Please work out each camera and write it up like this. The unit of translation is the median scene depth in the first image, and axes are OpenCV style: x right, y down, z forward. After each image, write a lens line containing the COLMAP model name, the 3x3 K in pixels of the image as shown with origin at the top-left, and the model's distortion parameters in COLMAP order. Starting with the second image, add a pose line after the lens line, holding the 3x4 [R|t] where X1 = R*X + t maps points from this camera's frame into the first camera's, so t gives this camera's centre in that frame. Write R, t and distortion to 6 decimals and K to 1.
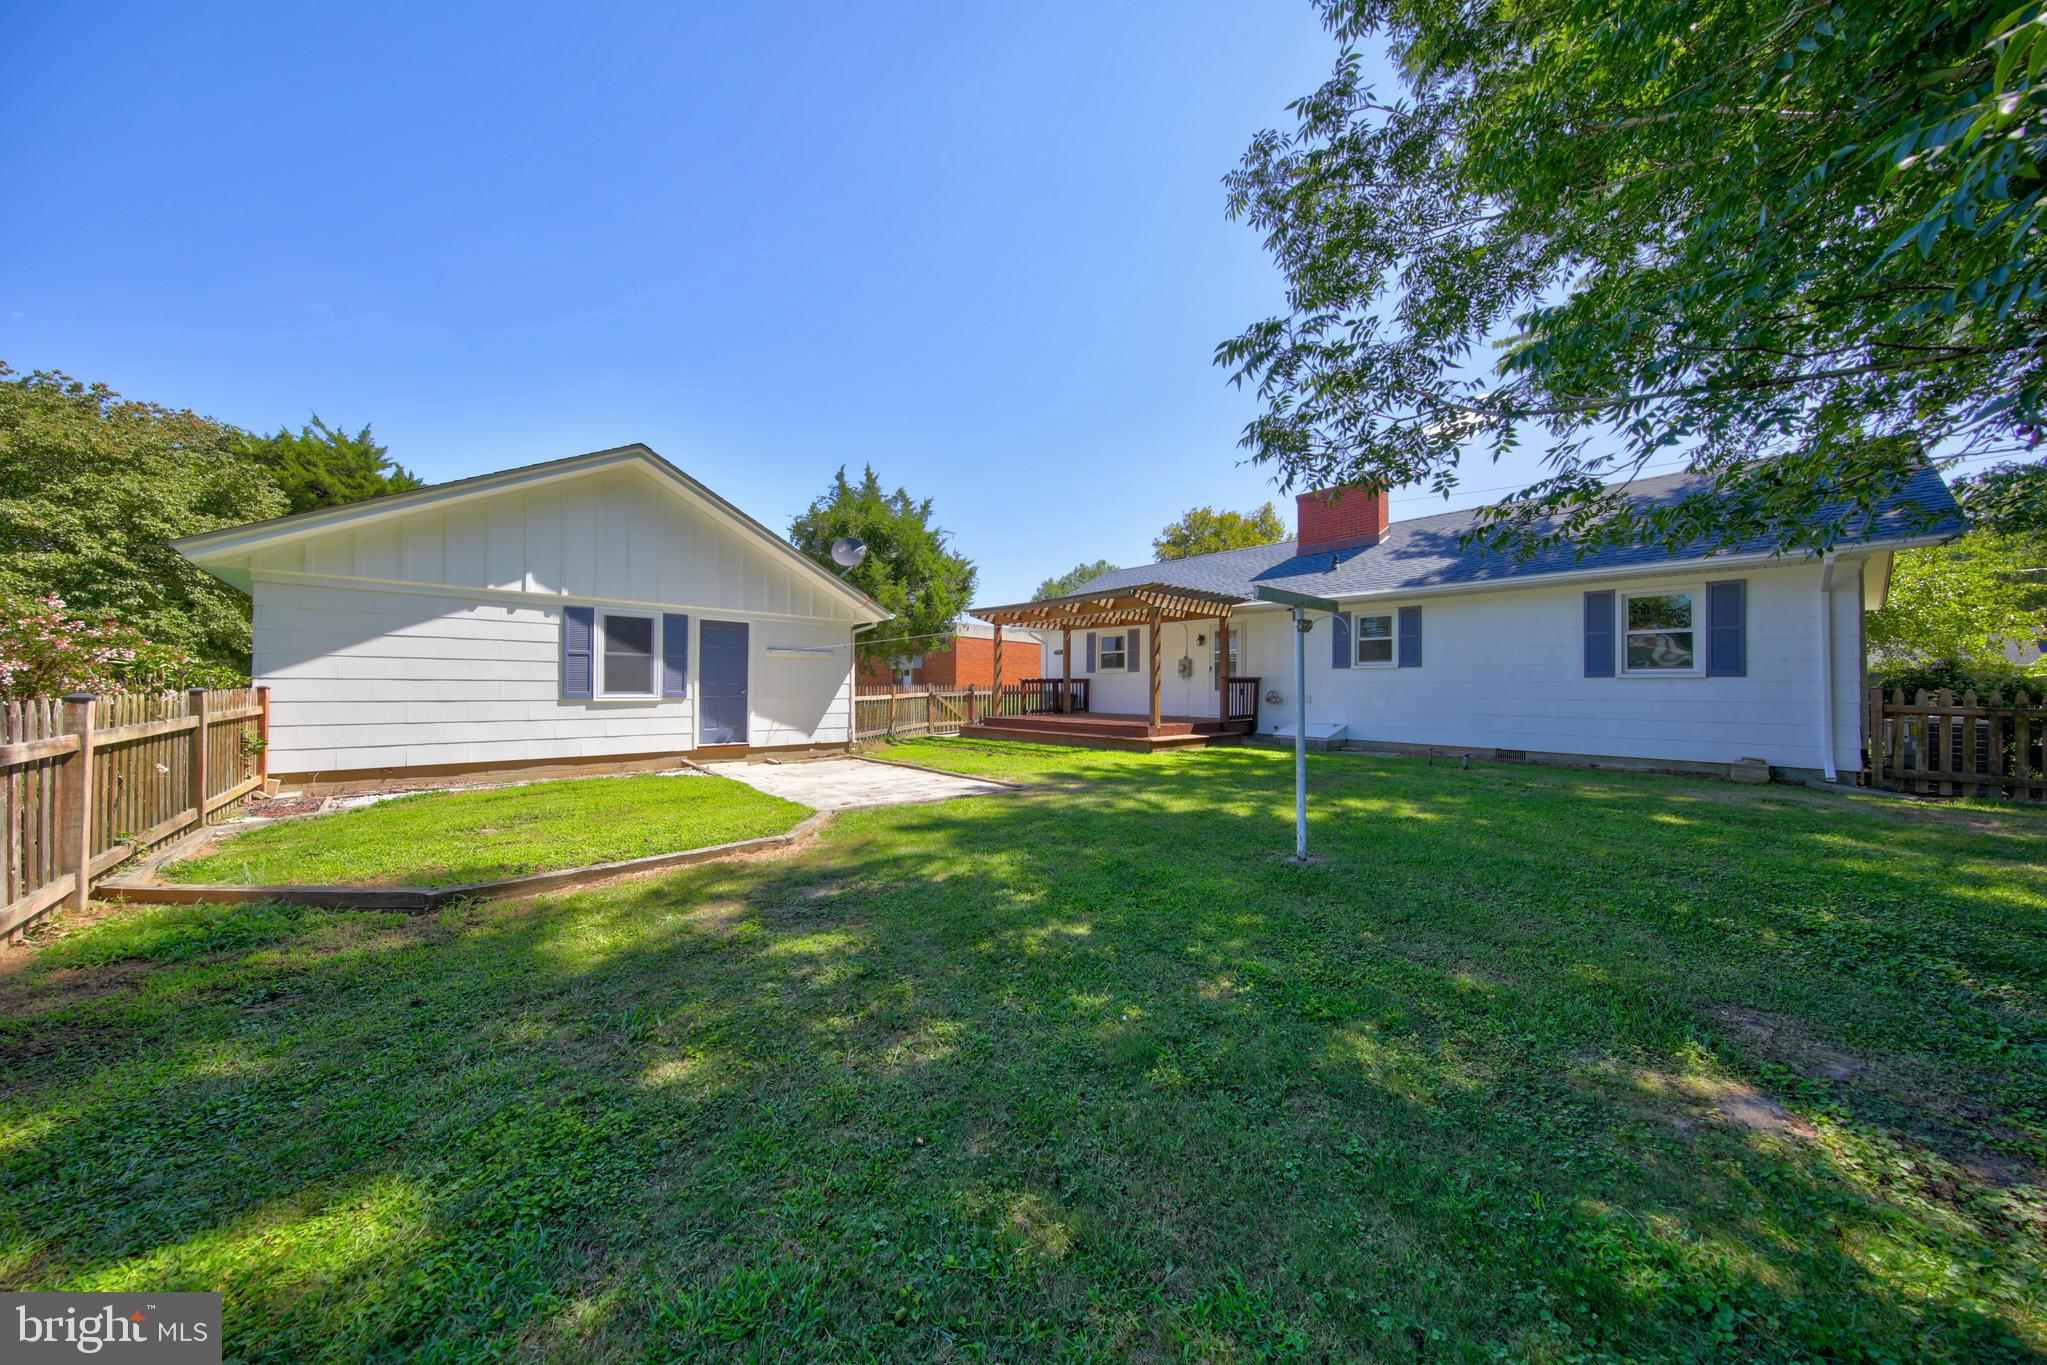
lens RADIAL K [[646.0, 0, 1012.6], [0, 646.0, 682.3], [0, 0, 1]] dist [-0.002511, -0.000109]
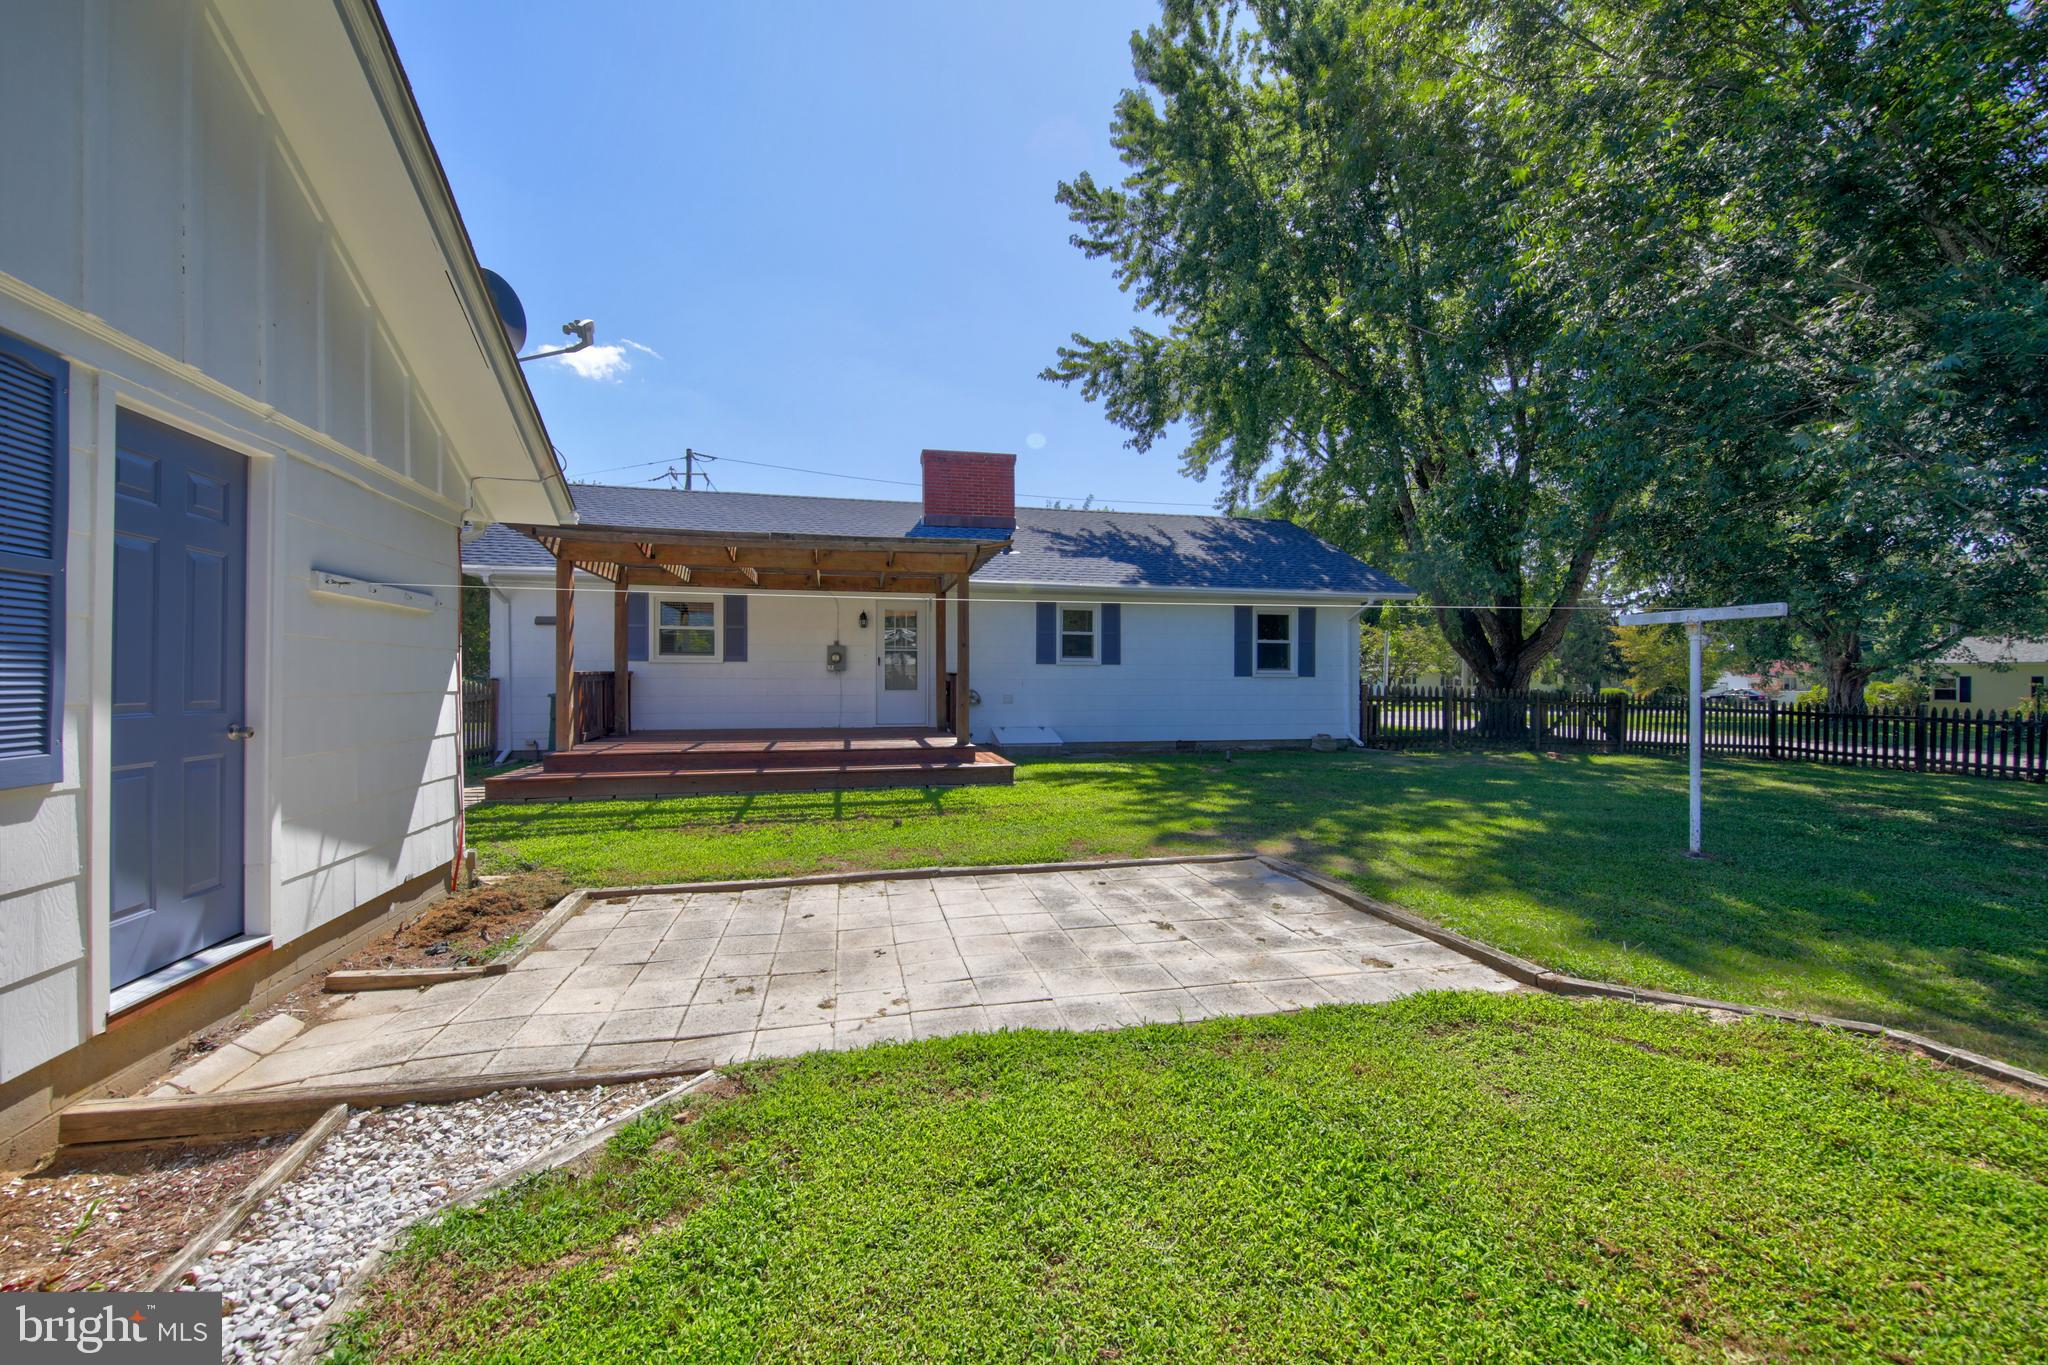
lens RADIAL K [[811.9, 0, 1021.9], [0, 811.9, 679.5], [0, 0, 1]] dist [0.006911, -0.002886]
pose [[0.456792, -0.006071, 0.889553, -0.582474], [-0.007442, 0.999916, 0.010646, -0.015234], [-0.889542, -0.011483, 0.456708, 0.614079]]
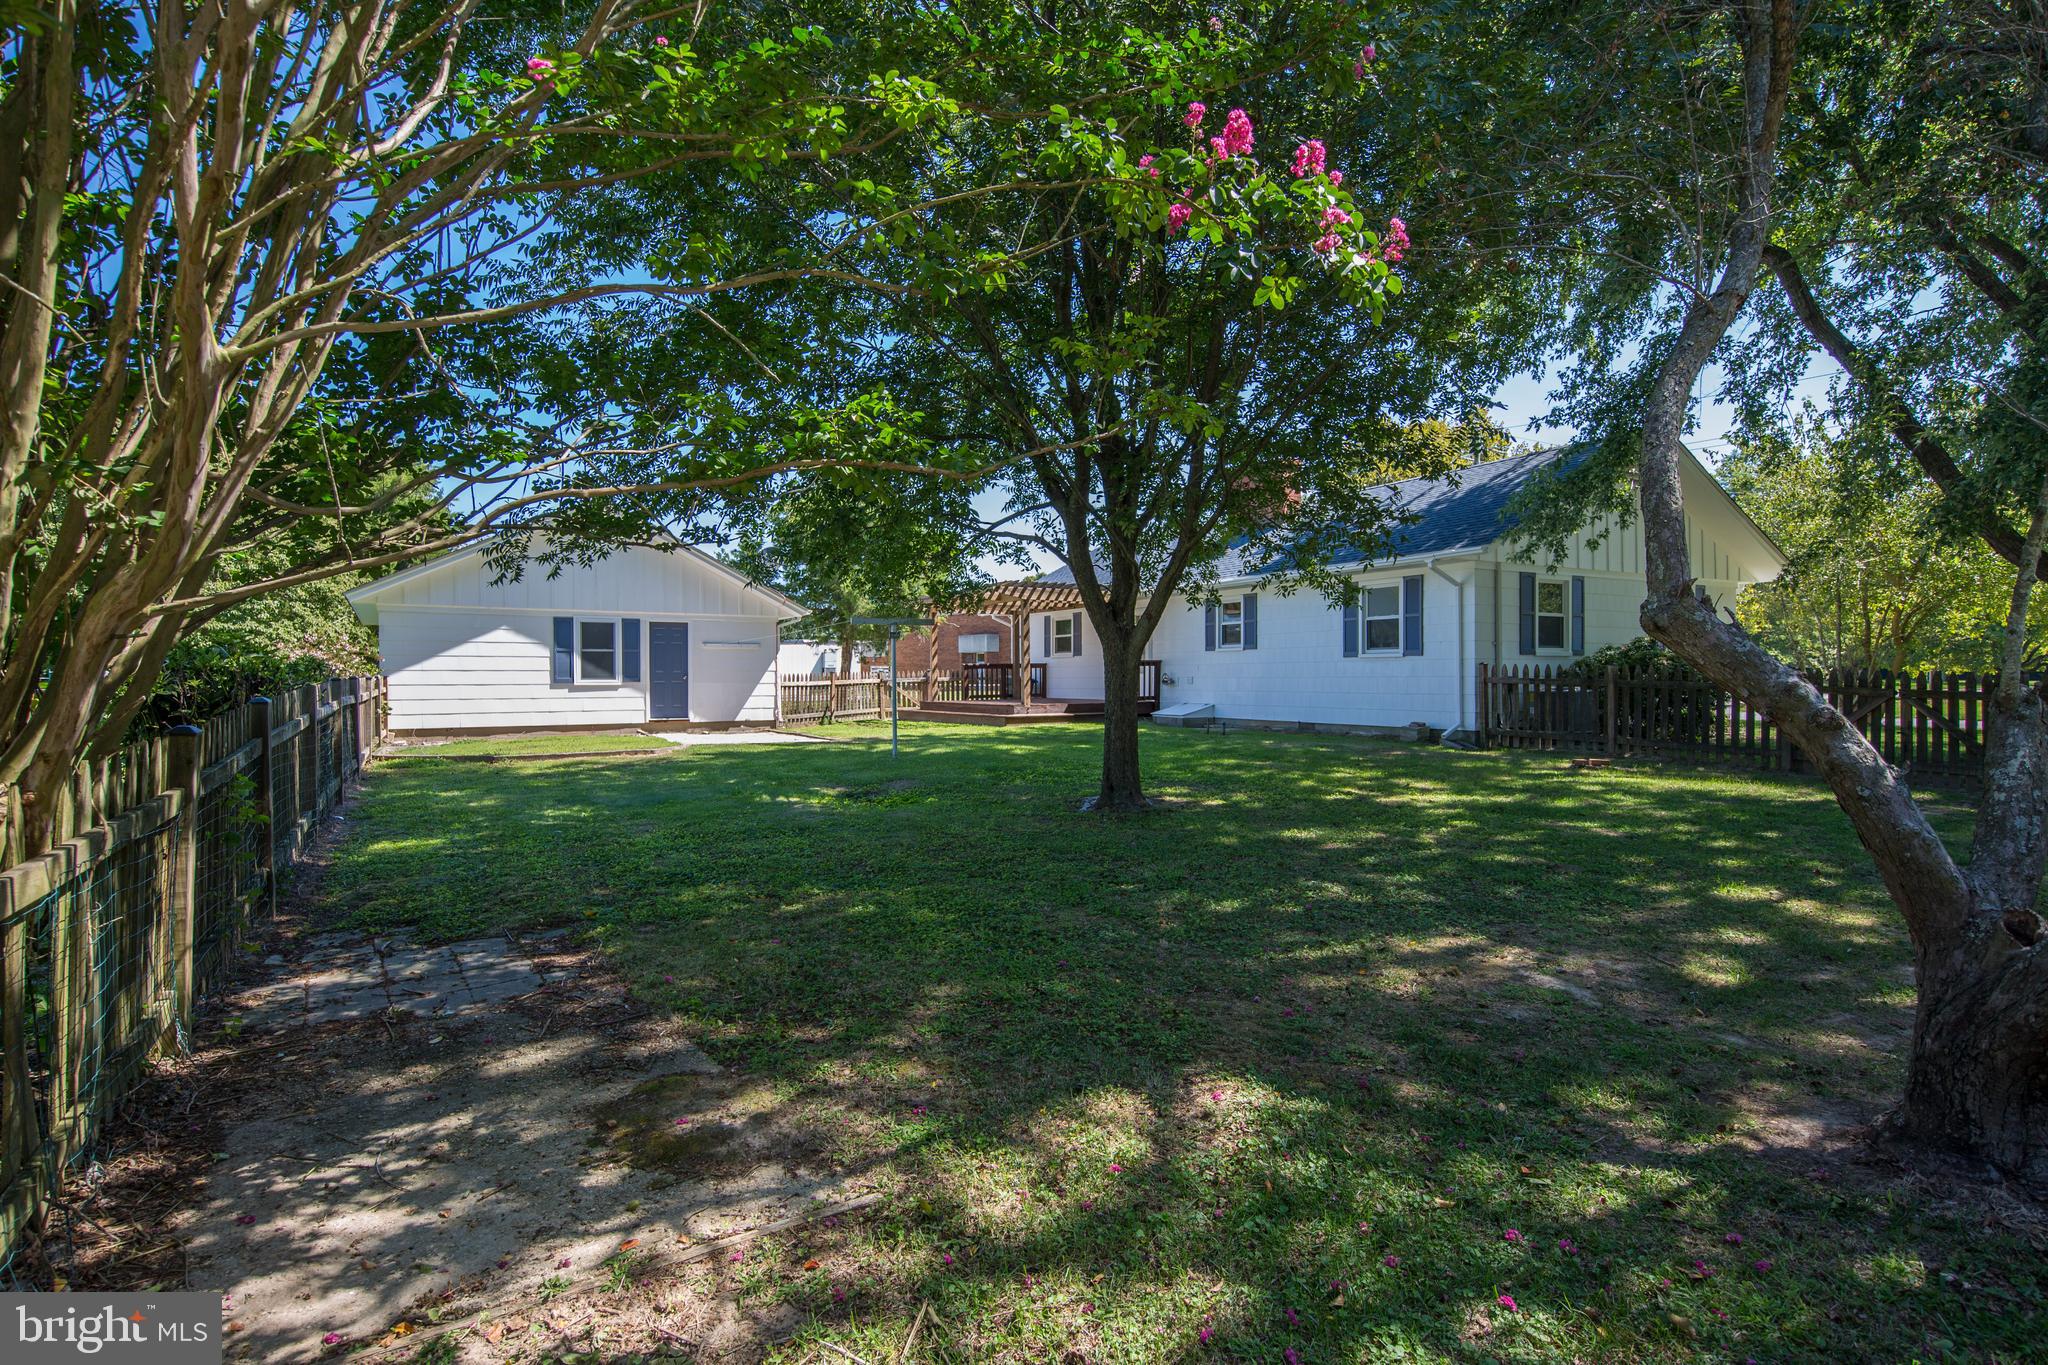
lens RADIAL K [[1006.2, 0, 1026.9], [0, 1006.2, 691.4], [0, 0, 1]] dist [-0.014773, 0.000105]
pose [[0.984869, -0.008025, -0.173115, 0.588579], [0.011747, 0.999721, 0.020486, 0.008596], [0.172902, -0.022210, 0.984689, -0.821369]]
